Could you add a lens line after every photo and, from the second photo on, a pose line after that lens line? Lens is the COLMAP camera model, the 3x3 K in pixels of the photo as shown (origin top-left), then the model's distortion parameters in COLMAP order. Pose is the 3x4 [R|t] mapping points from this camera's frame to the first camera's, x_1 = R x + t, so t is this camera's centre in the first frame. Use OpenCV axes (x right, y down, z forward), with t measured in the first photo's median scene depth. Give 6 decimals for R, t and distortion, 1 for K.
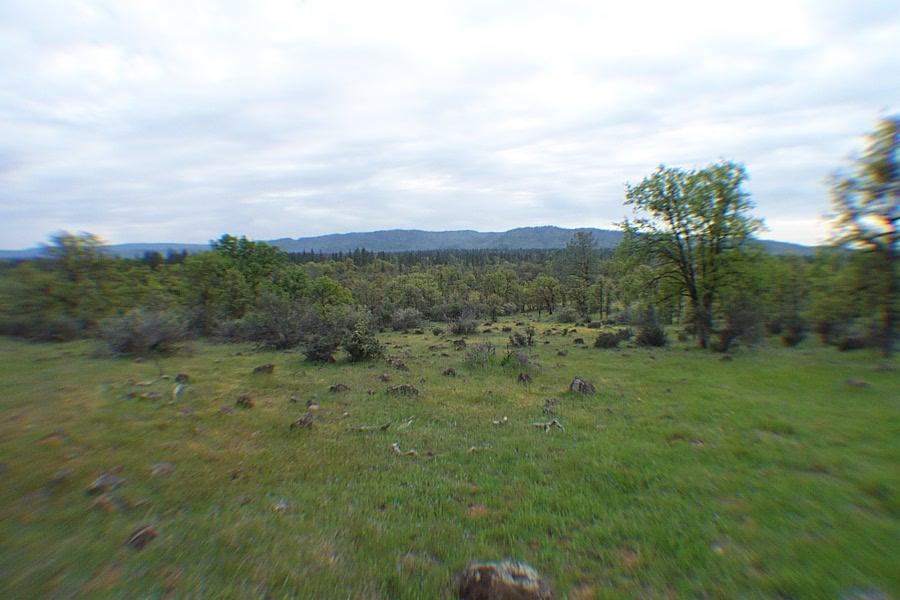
lens RADIAL K [[775.1, 0, 450.0], [0, 775.1, 300.0], [0, 0, 1]] dist [0.002163, 0.006713]
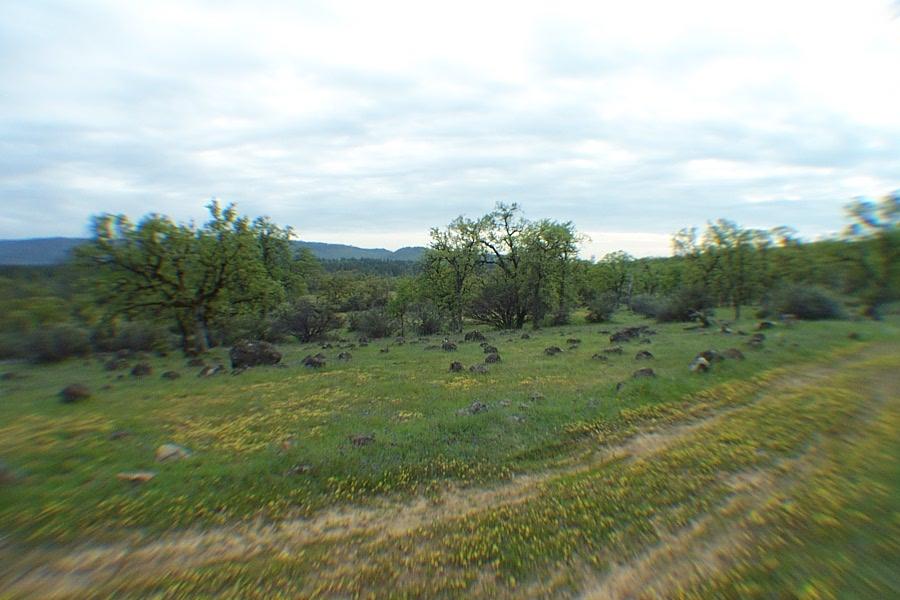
lens RADIAL K [[775.1, 0, 450.0], [0, 775.1, 300.0], [0, 0, 1]] dist [0.002163, 0.006713]
pose [[0.834599, -0.028313, 0.550130, -0.199957], [0.037116, 0.999299, -0.004878, -0.004576], [-0.549606, 0.024490, 0.835065, 0.095875]]
